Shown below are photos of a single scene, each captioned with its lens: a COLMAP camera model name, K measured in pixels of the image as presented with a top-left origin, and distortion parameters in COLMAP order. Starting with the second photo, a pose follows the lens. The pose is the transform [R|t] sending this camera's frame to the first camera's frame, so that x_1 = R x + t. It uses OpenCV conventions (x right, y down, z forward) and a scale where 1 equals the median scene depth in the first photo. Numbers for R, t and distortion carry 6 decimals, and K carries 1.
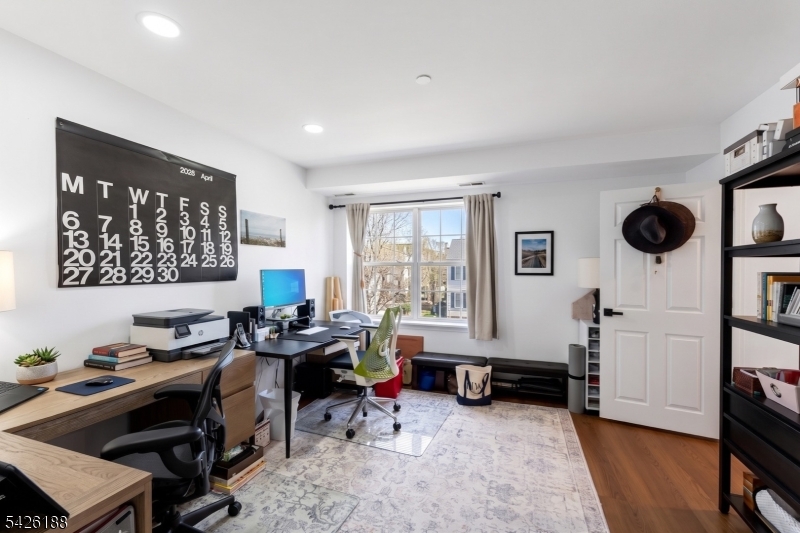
lens RADIAL K [[341.8, 0, 400.0], [0, 341.8, 270.7], [0, 0, 1]] dist [-0.005149, -0.000047]
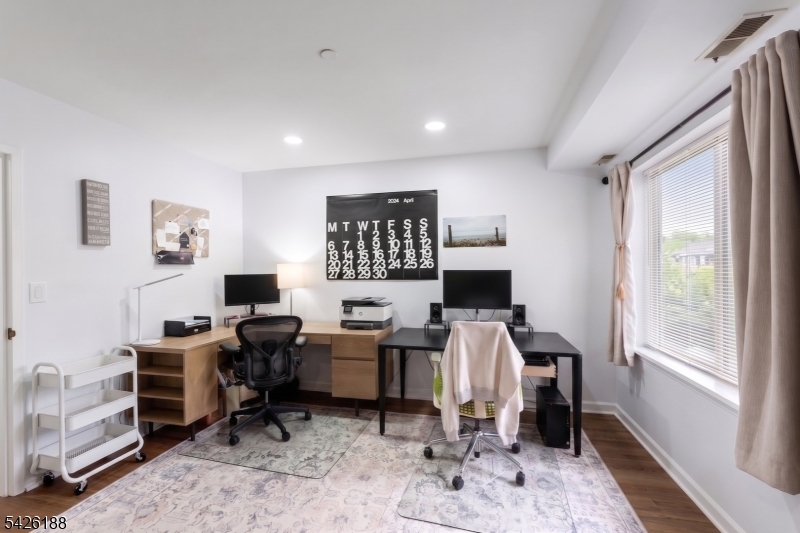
lens RADIAL K [[341.8, 0, 398.9], [0, 341.8, 269.1], [0, 0, 1]] dist [-0.005149, -0.000047]
pose [[0.109781, -0.004779, -0.993944, 0.842267], [0.001670, 0.999988, -0.004624, -0.002697], [0.993954, -0.001152, 0.109787, 0.940742]]
